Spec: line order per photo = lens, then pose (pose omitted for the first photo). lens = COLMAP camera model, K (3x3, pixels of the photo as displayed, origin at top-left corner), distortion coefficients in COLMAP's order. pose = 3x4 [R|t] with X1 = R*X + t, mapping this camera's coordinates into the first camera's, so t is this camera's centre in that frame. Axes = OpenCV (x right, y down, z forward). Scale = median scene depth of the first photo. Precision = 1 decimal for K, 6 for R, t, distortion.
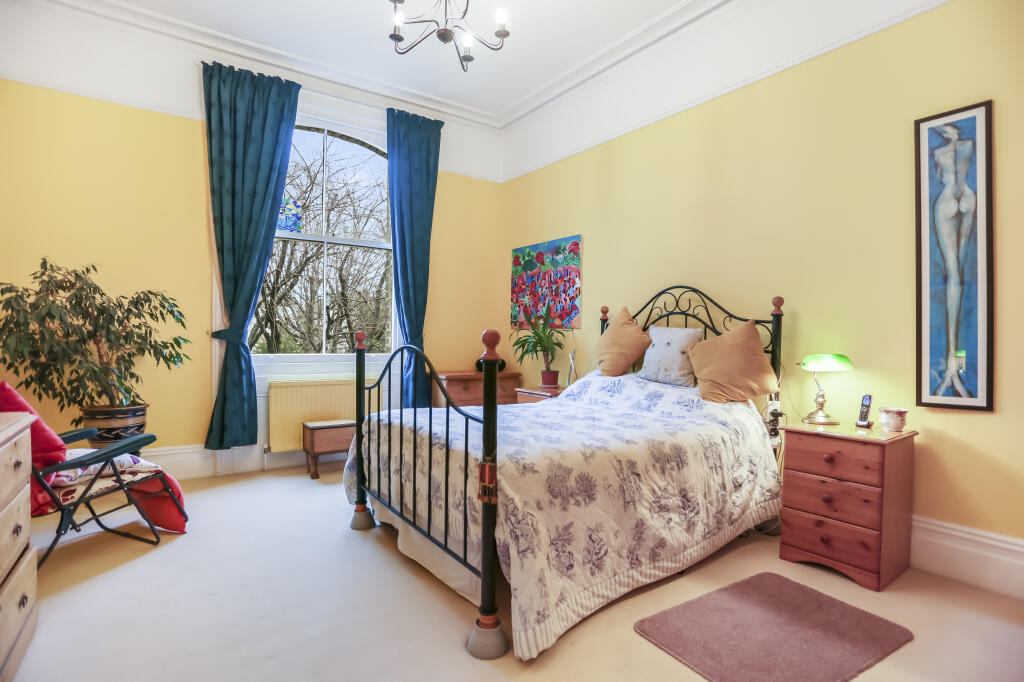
lens RADIAL K [[508.5, 0, 507.6], [0, 508.5, 338.3], [0, 0, 1]] dist [-0.014234, 0.003516]
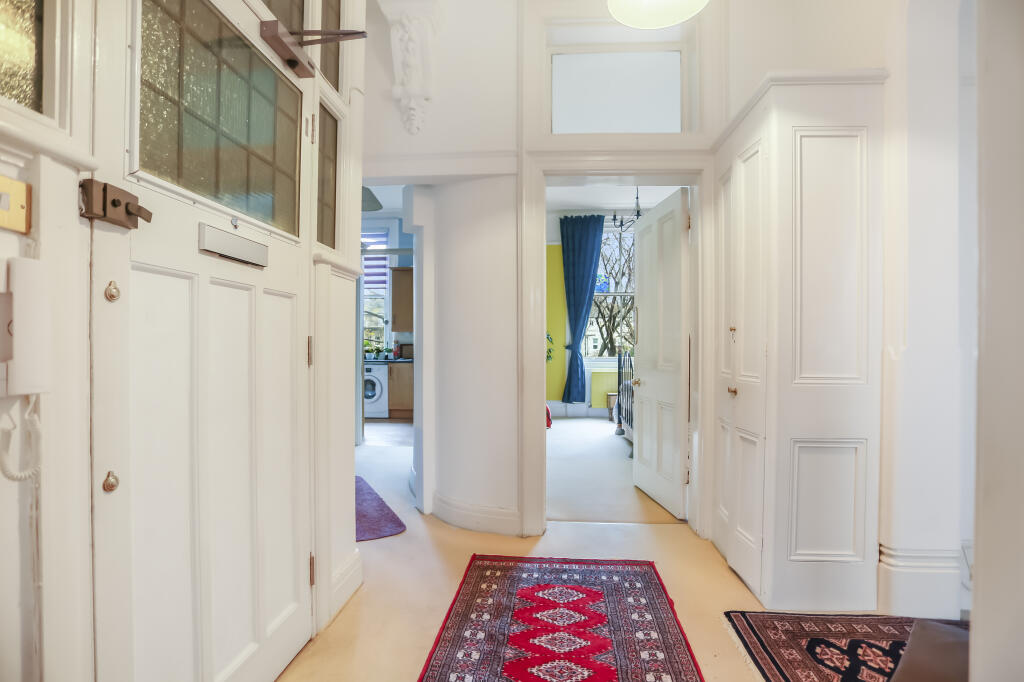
lens RADIAL K [[508.5, 0, 509.9], [0, 508.5, 343.6], [0, 0, 1]] dist [-0.014234, 0.003516]
pose [[0.809052, -0.007735, -0.587686, 0.434852], [0.004511, 0.999966, -0.006950, -0.005570], [0.587720, 0.002972, 0.809059, -0.776163]]
